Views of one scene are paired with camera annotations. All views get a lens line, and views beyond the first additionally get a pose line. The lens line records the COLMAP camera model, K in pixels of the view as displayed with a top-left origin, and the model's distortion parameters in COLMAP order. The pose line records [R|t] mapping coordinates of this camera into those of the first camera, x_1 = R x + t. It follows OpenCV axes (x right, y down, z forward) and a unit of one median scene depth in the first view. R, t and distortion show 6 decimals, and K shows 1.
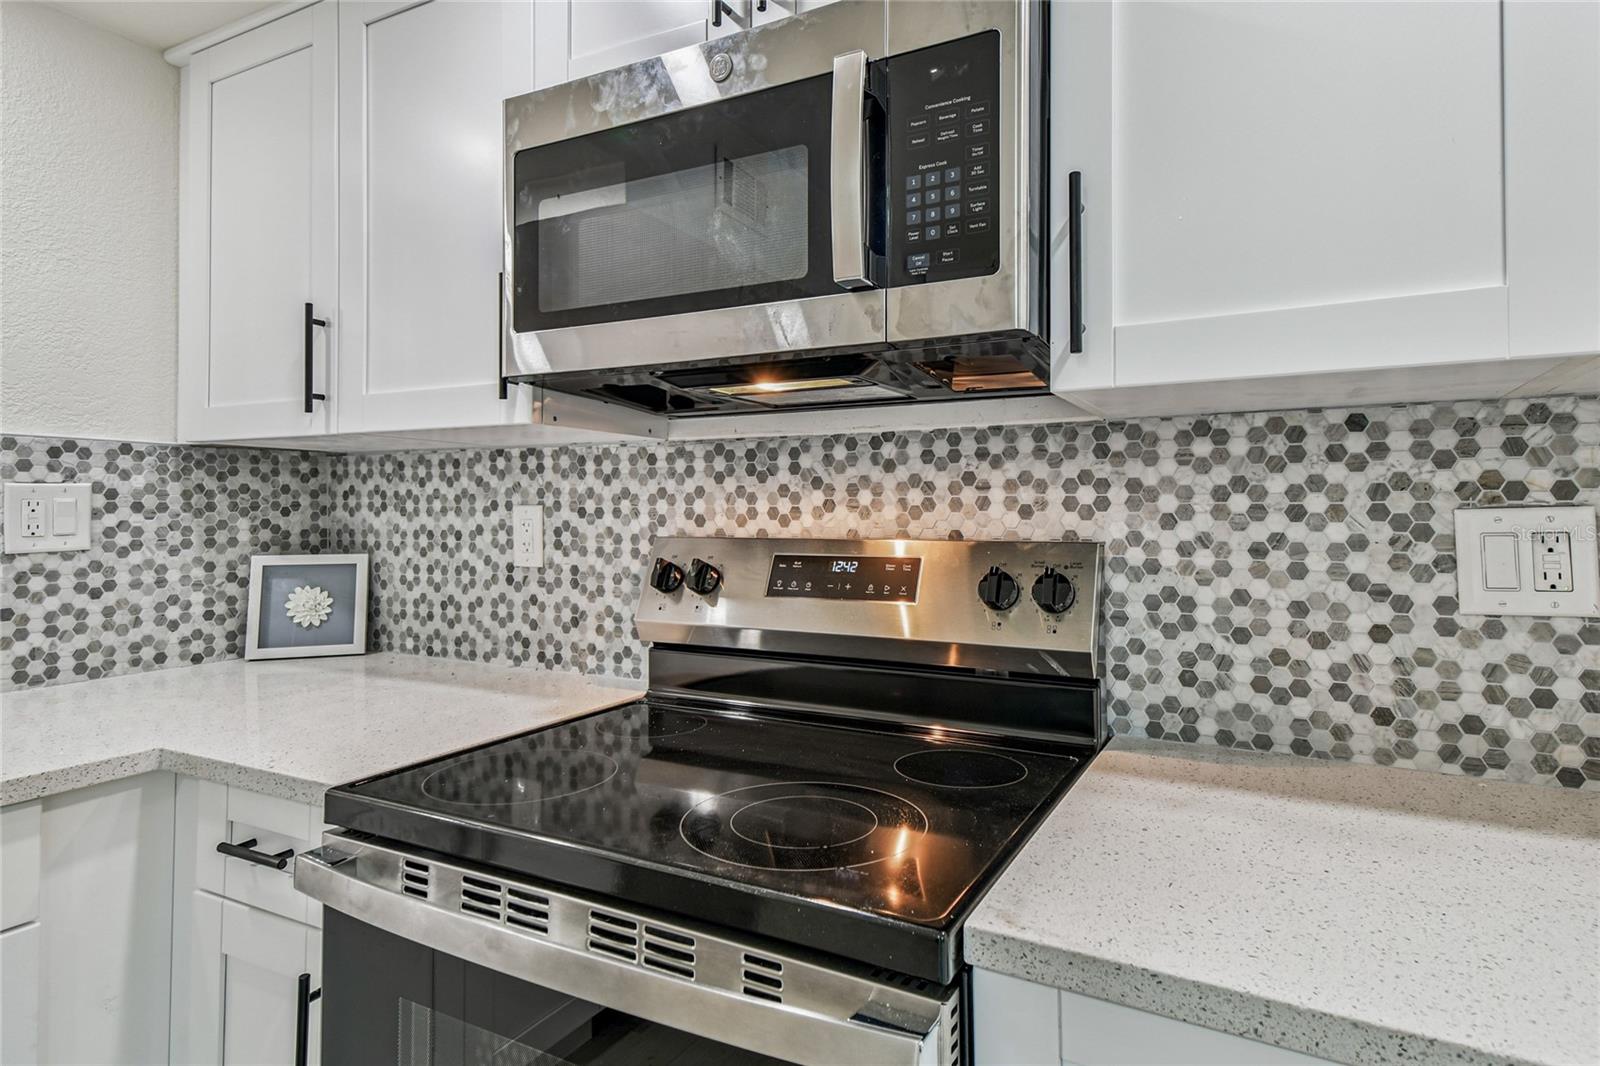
lens RADIAL K [[882.6, 0, 815.4], [0, 882.6, 498.9], [0, 0, 1]] dist [0.053063, -0.020558]
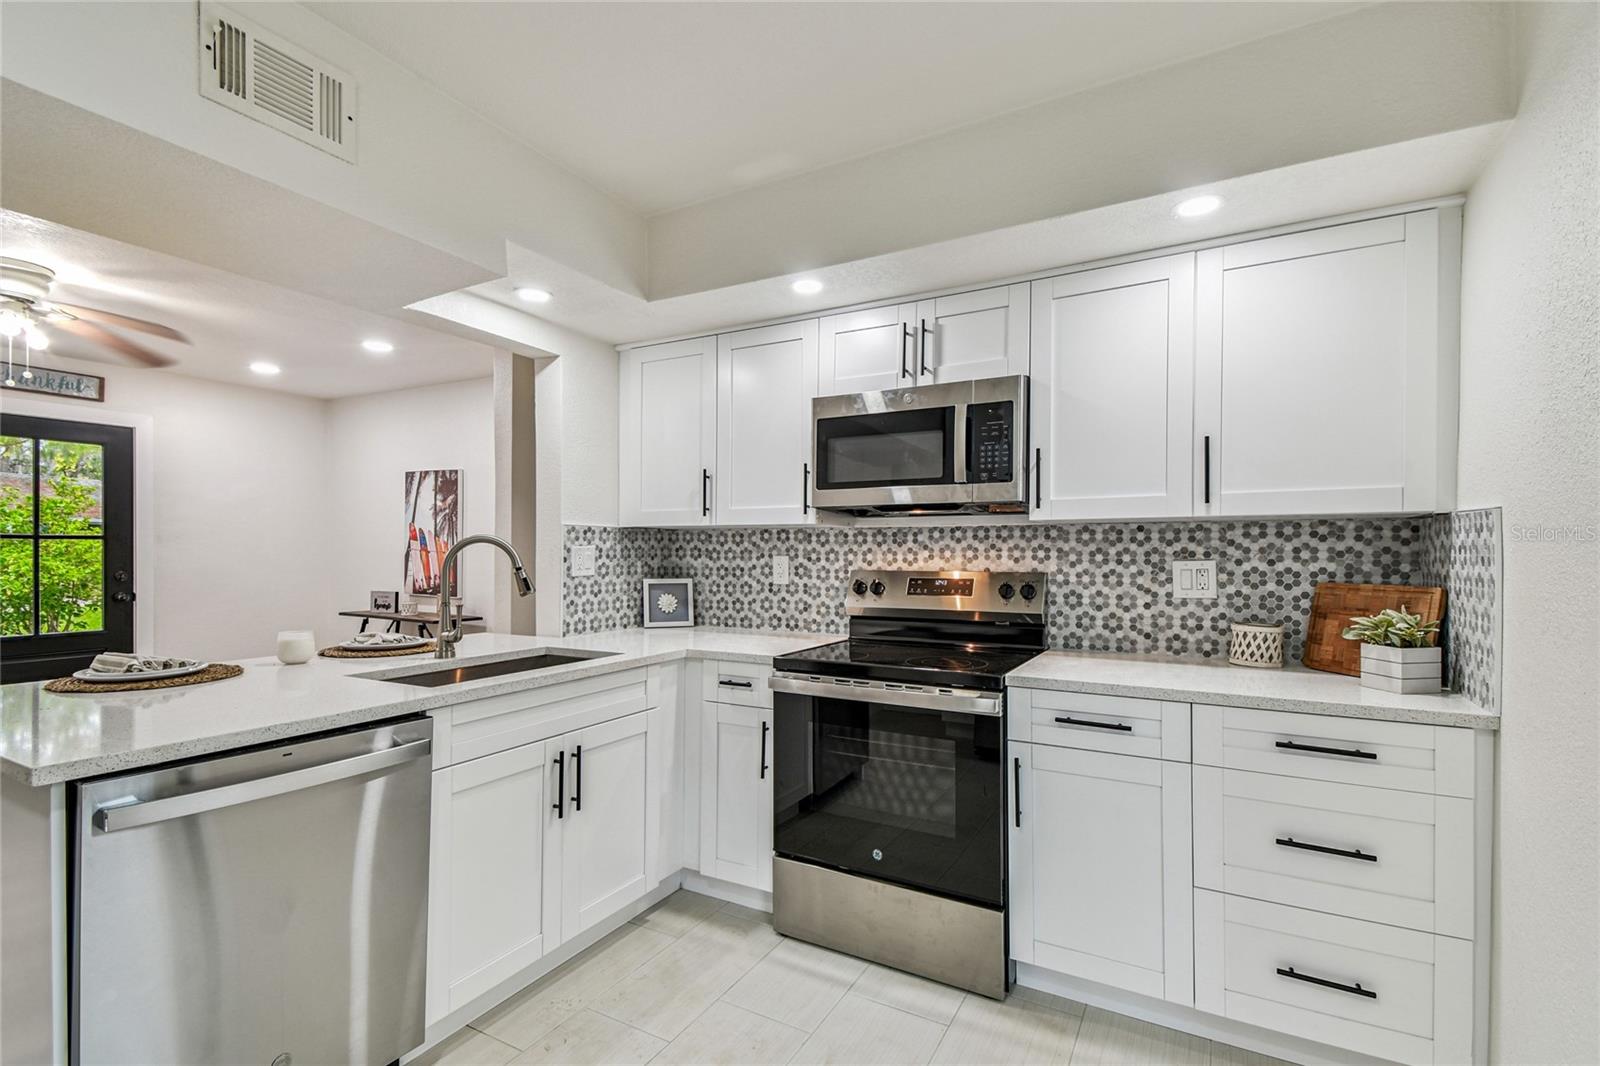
lens RADIAL K [[722.5, 0, 817.7], [0, 722.5, 563.6], [0, 0, 1]] dist [0.039538, -0.025311]
pose [[0.999996, 0.002497, -0.001189, -0.246729], [-0.002459, 0.999535, 0.030389, -0.028968], [0.001264, -0.030386, 0.999537, -0.800747]]
